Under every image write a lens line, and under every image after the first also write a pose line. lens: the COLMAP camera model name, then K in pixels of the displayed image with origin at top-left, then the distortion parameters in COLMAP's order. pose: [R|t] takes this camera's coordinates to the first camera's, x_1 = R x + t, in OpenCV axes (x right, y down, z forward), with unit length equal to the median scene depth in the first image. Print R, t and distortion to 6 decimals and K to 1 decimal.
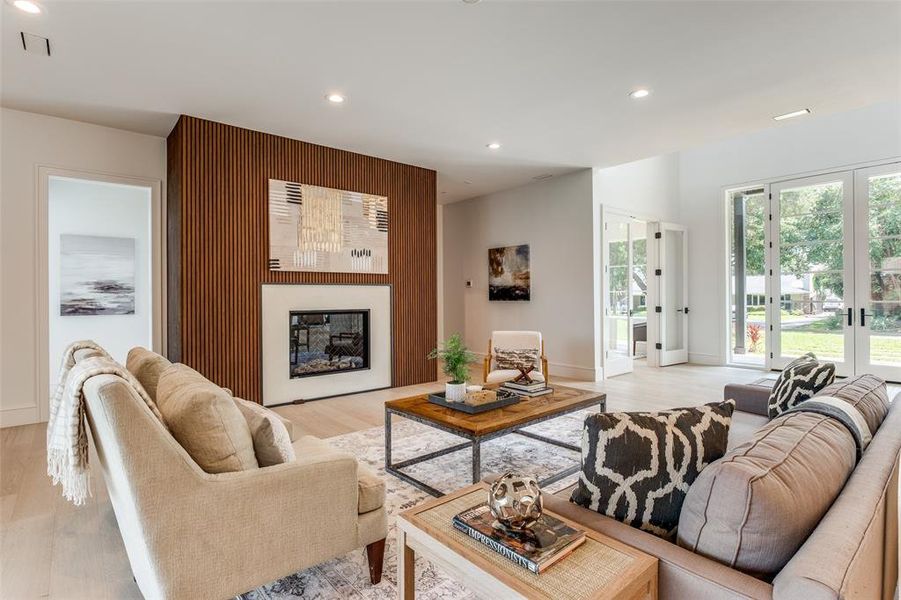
lens RADIAL K [[450.4, 0, 450.0], [0, 450.4, 297.9], [0, 0, 1]] dist [-0.003531, -0.000233]
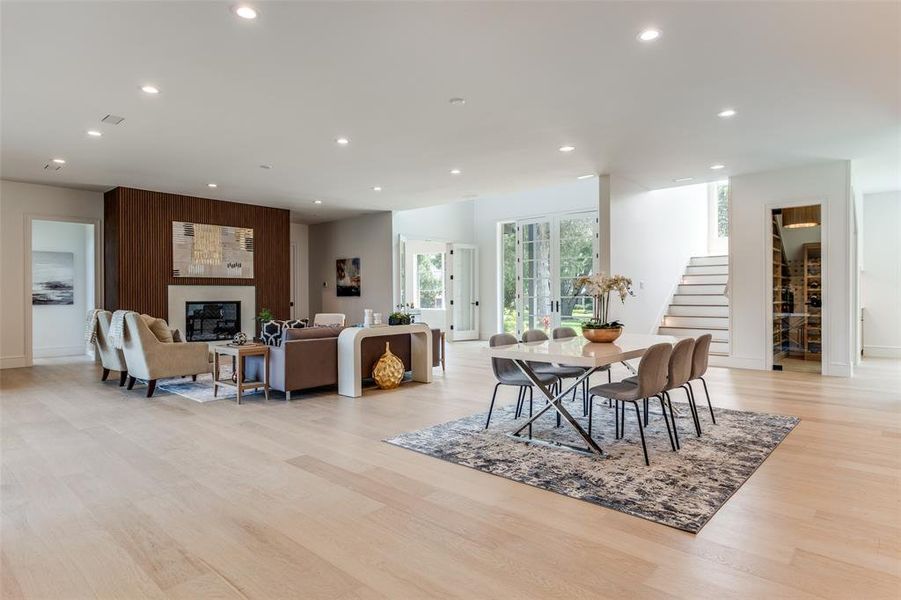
lens RADIAL K [[502.0, 0, 451.7], [0, 502.0, 299.7], [0, 0, 1]] dist [0.003302, 0.000162]
pose [[0.989915, 0.001021, 0.141662, 0.296727], [-0.001807, 0.999984, 0.005420, 0.009731], [-0.141654, -0.005622, 0.989900, -0.822295]]
